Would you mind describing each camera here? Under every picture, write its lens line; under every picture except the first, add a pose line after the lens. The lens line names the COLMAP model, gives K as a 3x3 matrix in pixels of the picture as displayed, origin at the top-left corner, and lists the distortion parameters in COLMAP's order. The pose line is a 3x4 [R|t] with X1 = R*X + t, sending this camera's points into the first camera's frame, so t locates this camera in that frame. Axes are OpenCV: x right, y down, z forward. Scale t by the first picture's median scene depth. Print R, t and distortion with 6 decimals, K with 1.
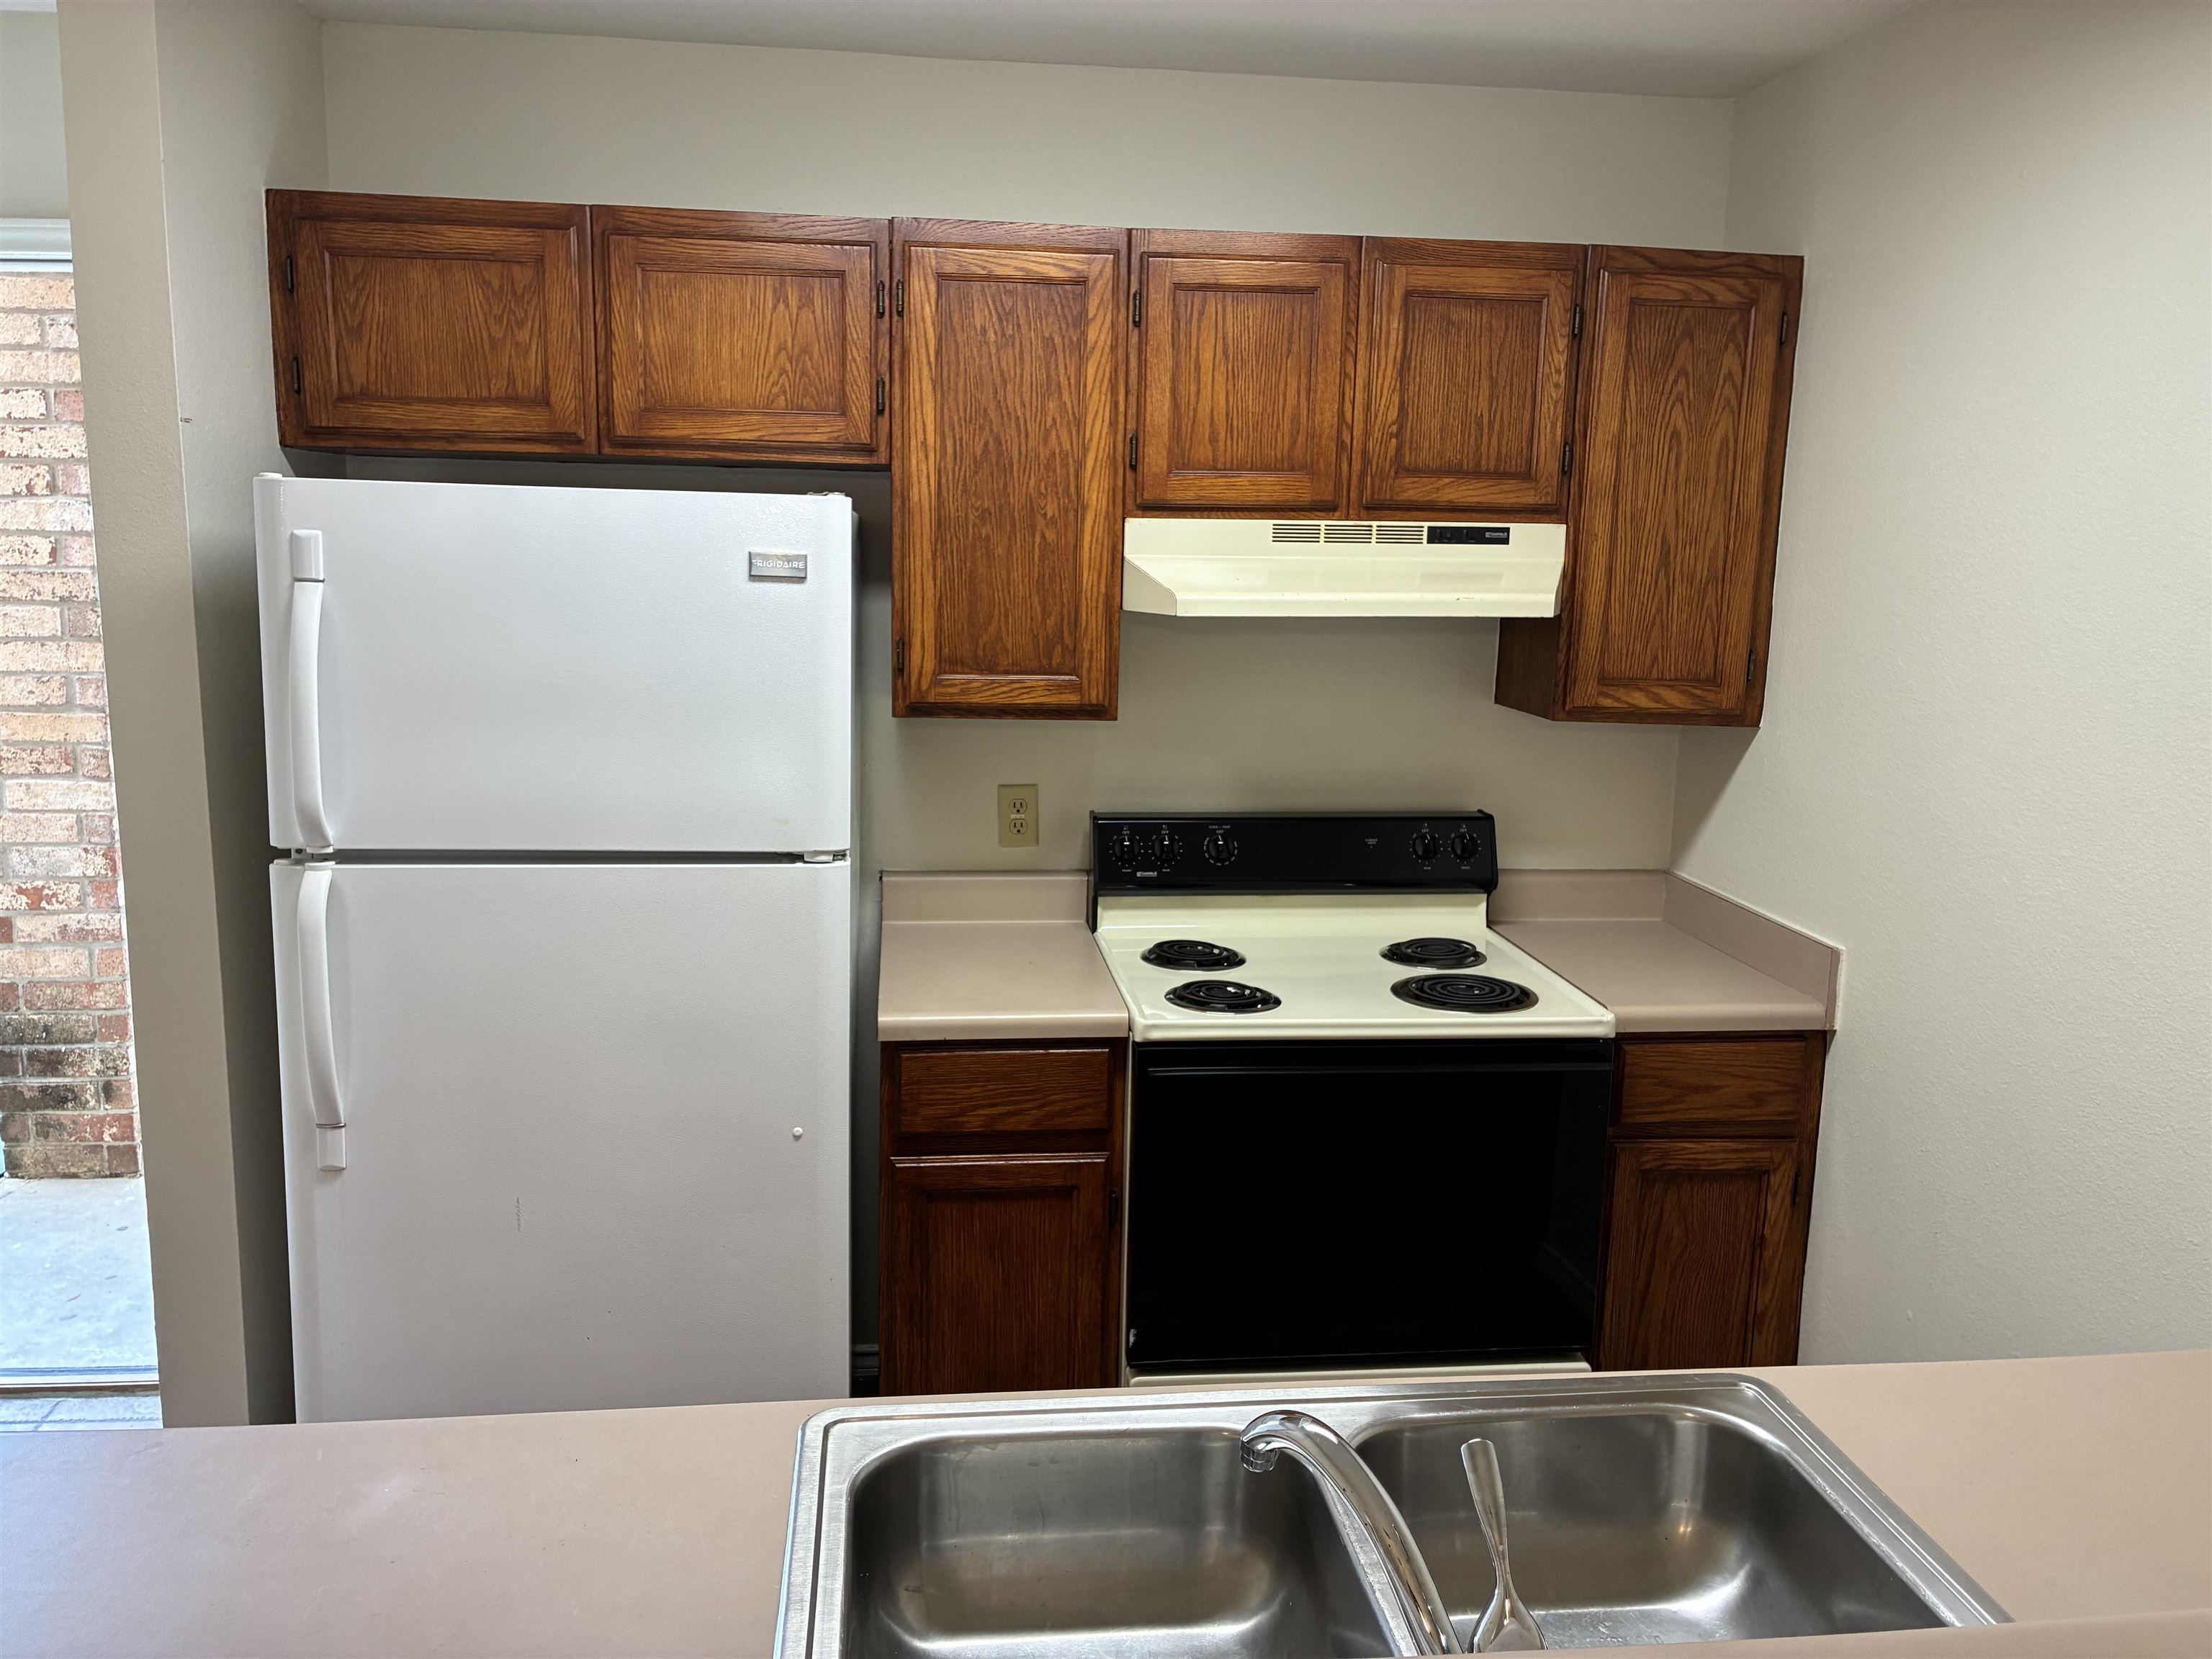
lens RADIAL K [[1678.0, 0, 1111.7], [0, 1678.0, 817.0], [0, 0, 1]] dist [0.042822, -0.048507]
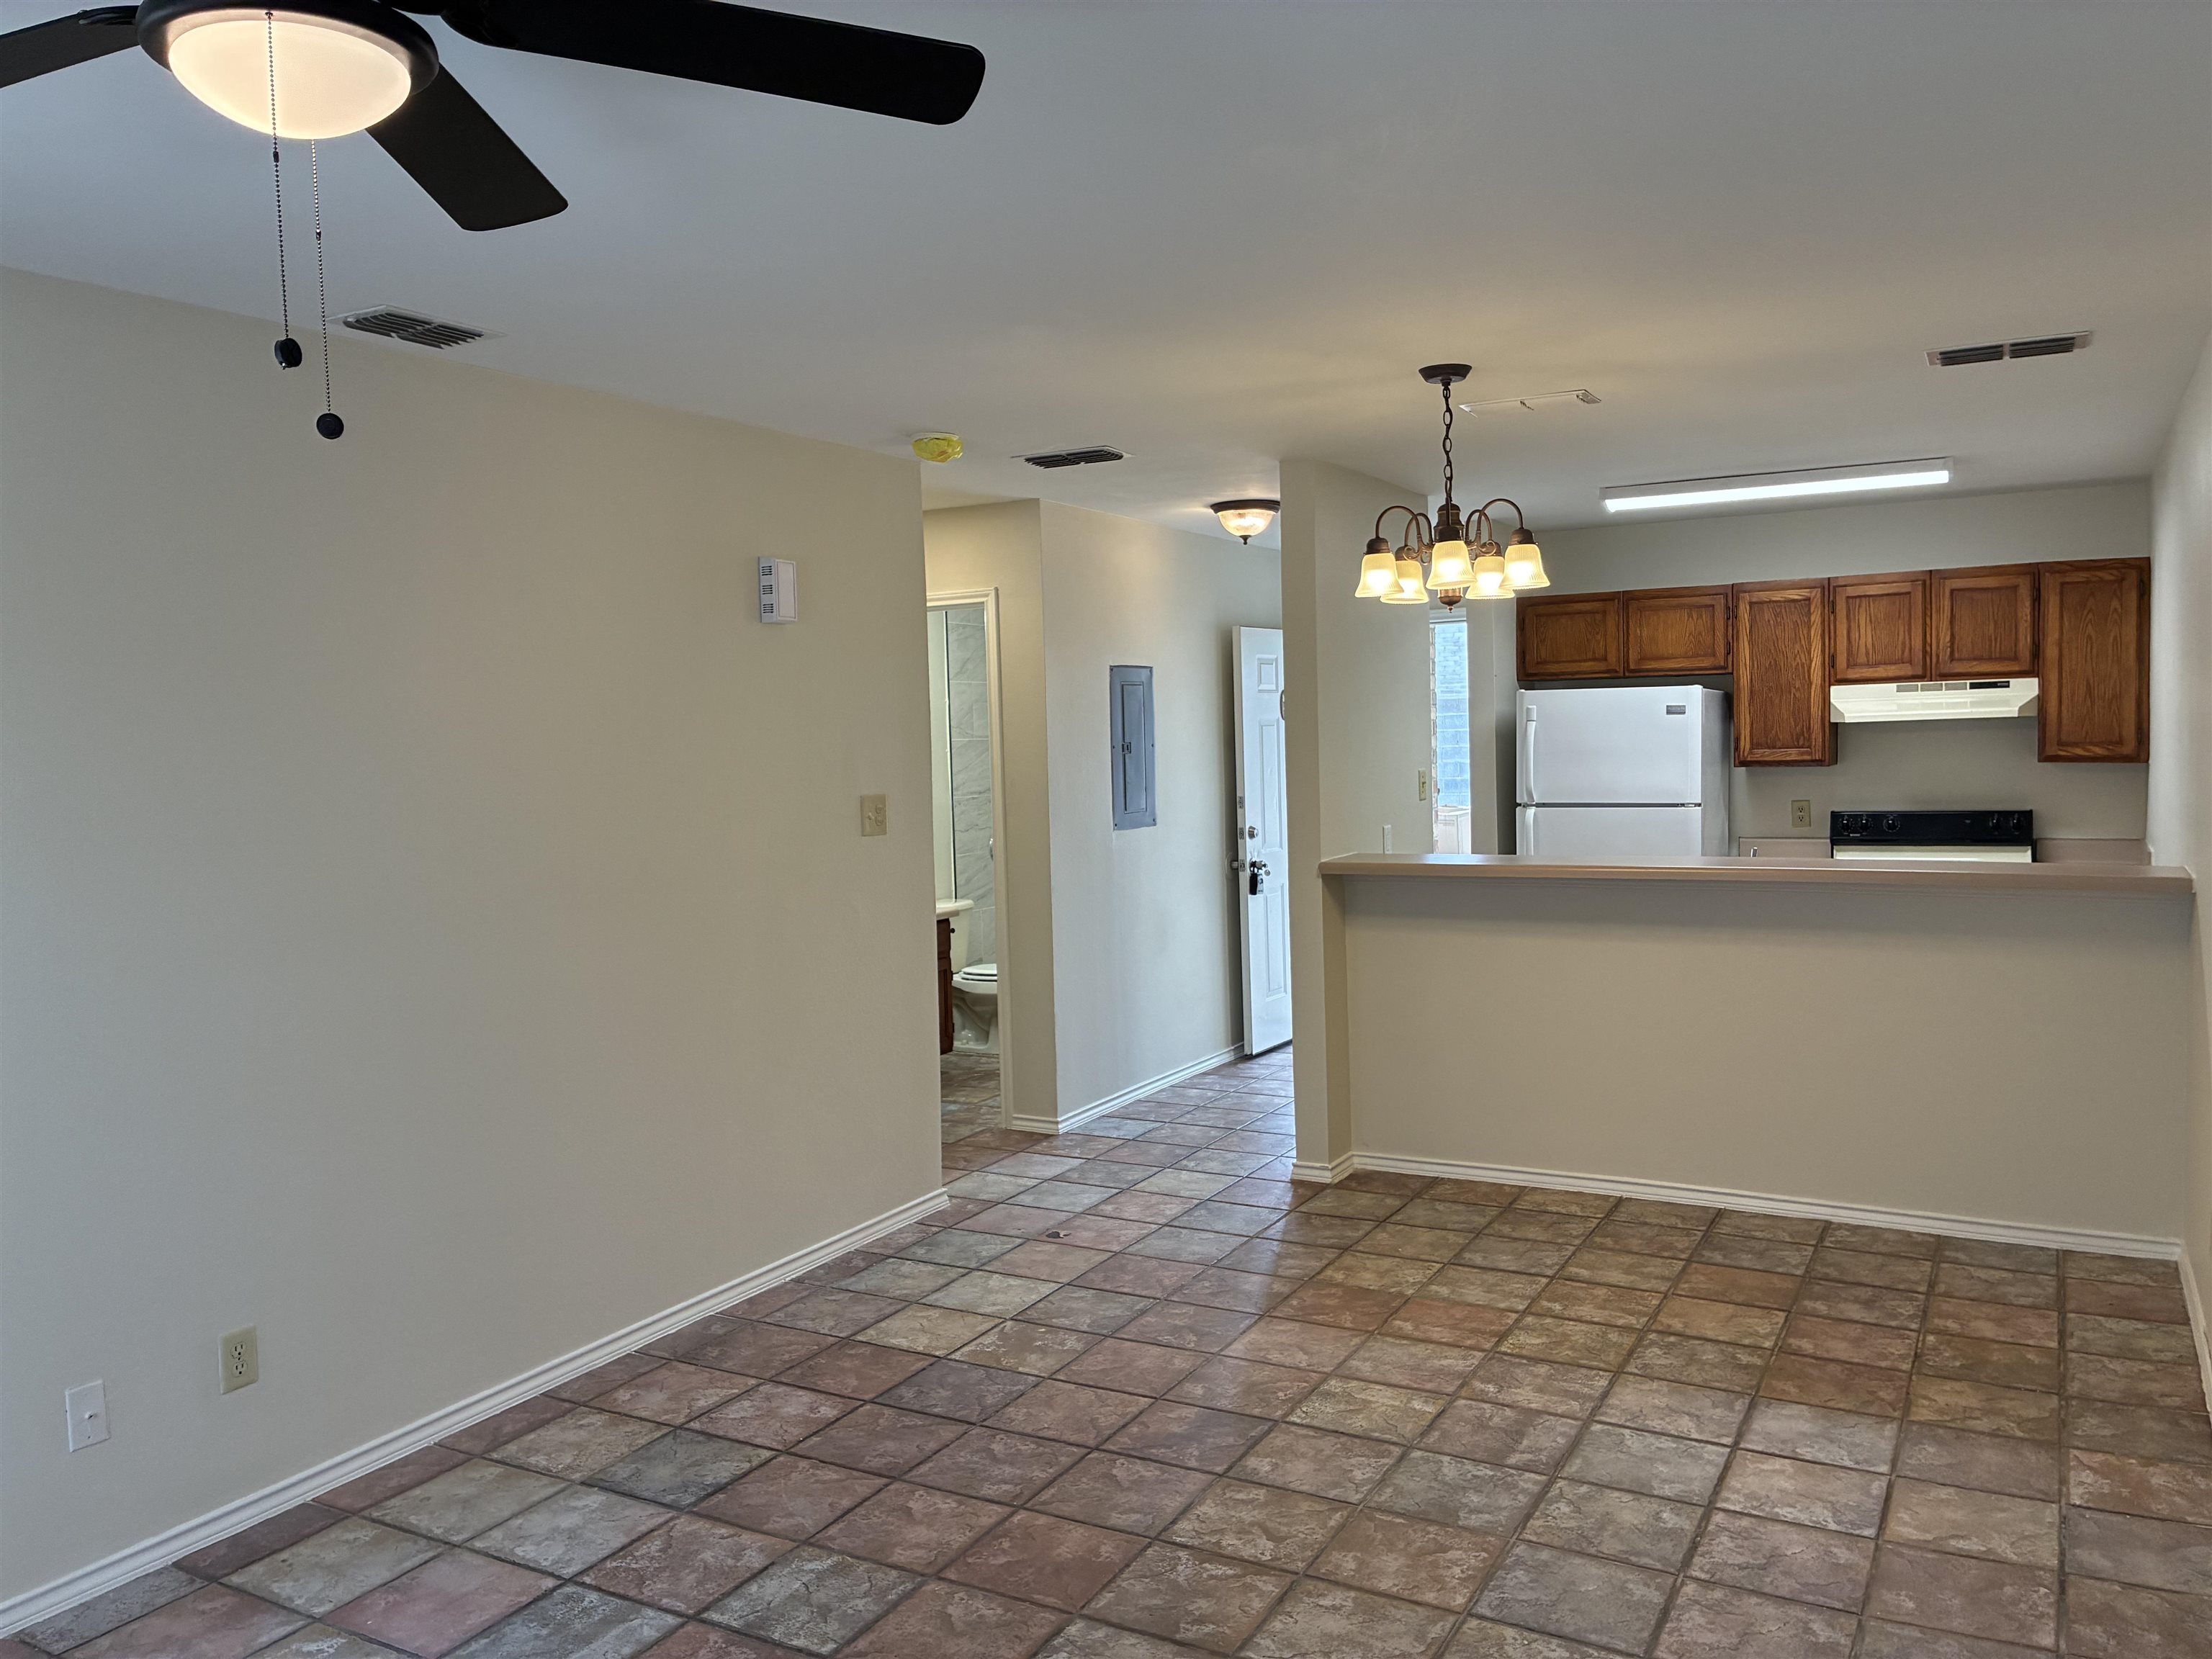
lens RADIAL K [[1678.0, 0, 1099.8], [0, 1678.0, 825.0], [0, 0, 1]] dist [0.042822, -0.048507]
pose [[0.806869, -0.011784, -0.590612, 0.625059], [-0.054197, 0.994108, -0.093877, 0.330730], [0.588238, 0.107756, 0.801476, -1.678479]]
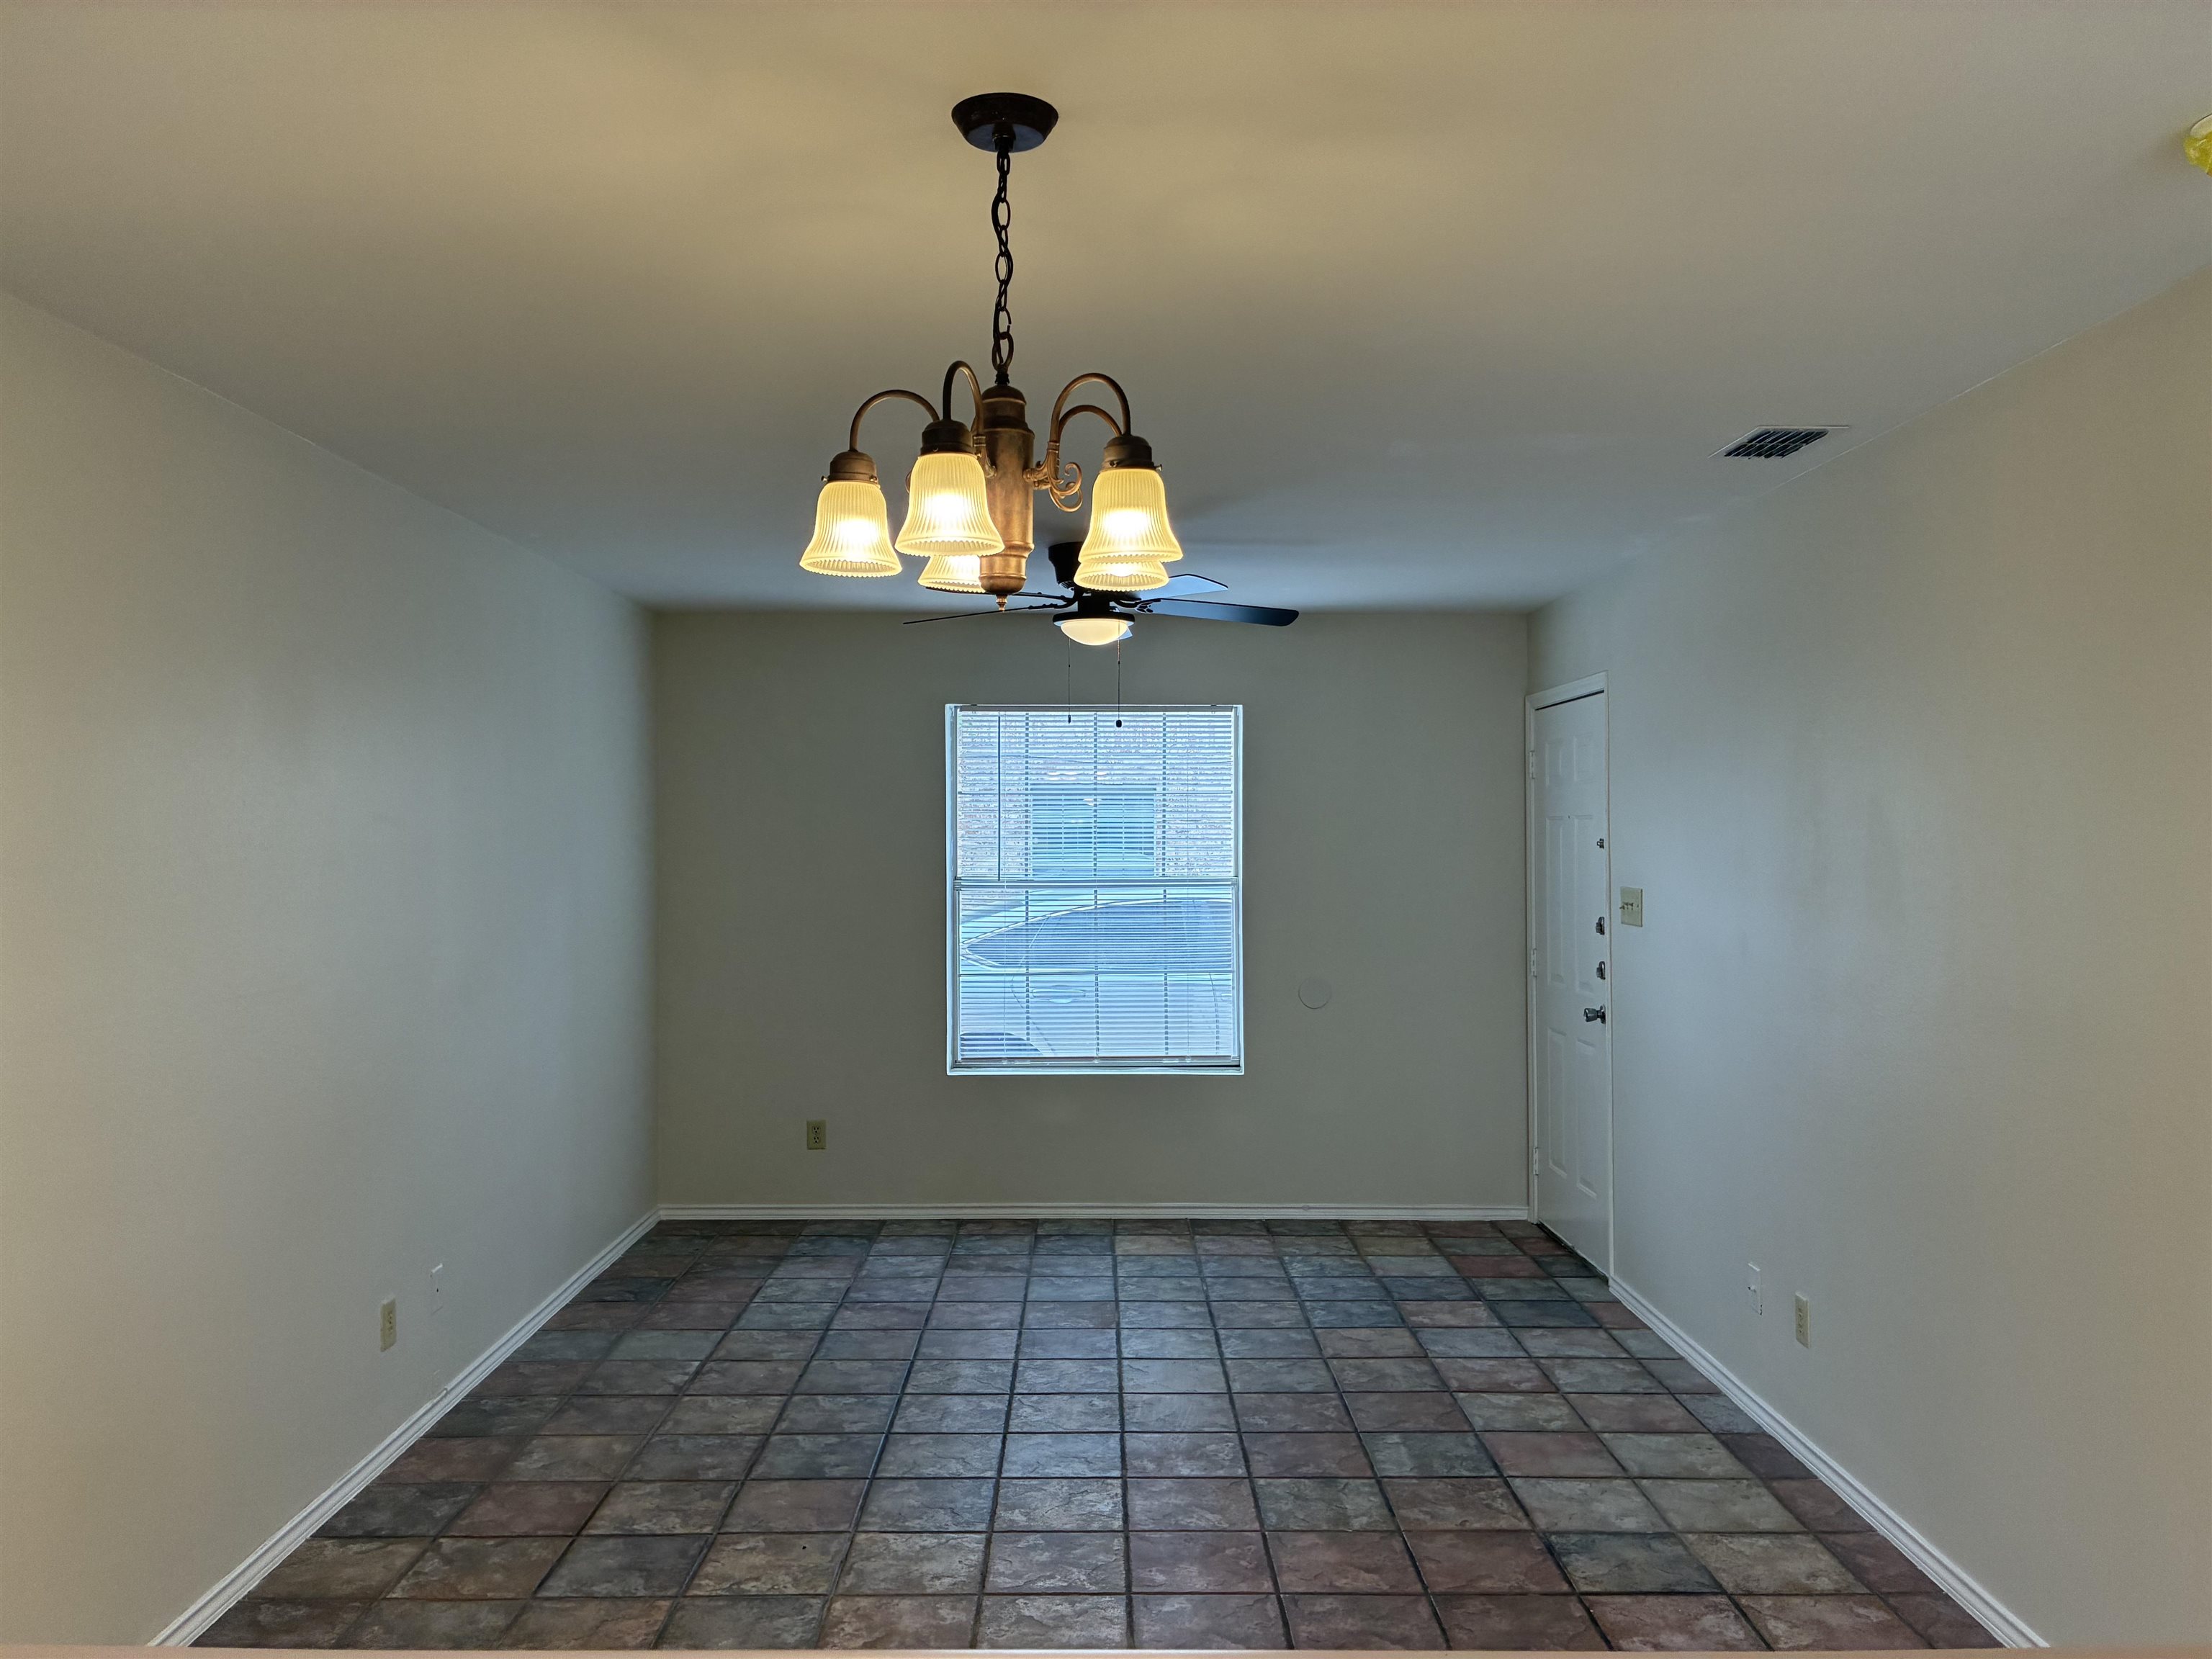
lens RADIAL K [[1678.0, 0, 1098.3], [0, 1678.0, 821.8], [0, 0, 1]] dist [0.042822, -0.048507]
pose [[-0.992784, -0.020993, 0.118061, -0.149141], [-0.001147, 0.986174, 0.165711, -0.051349], [-0.119907, 0.164380, -0.979082, 0.447846]]
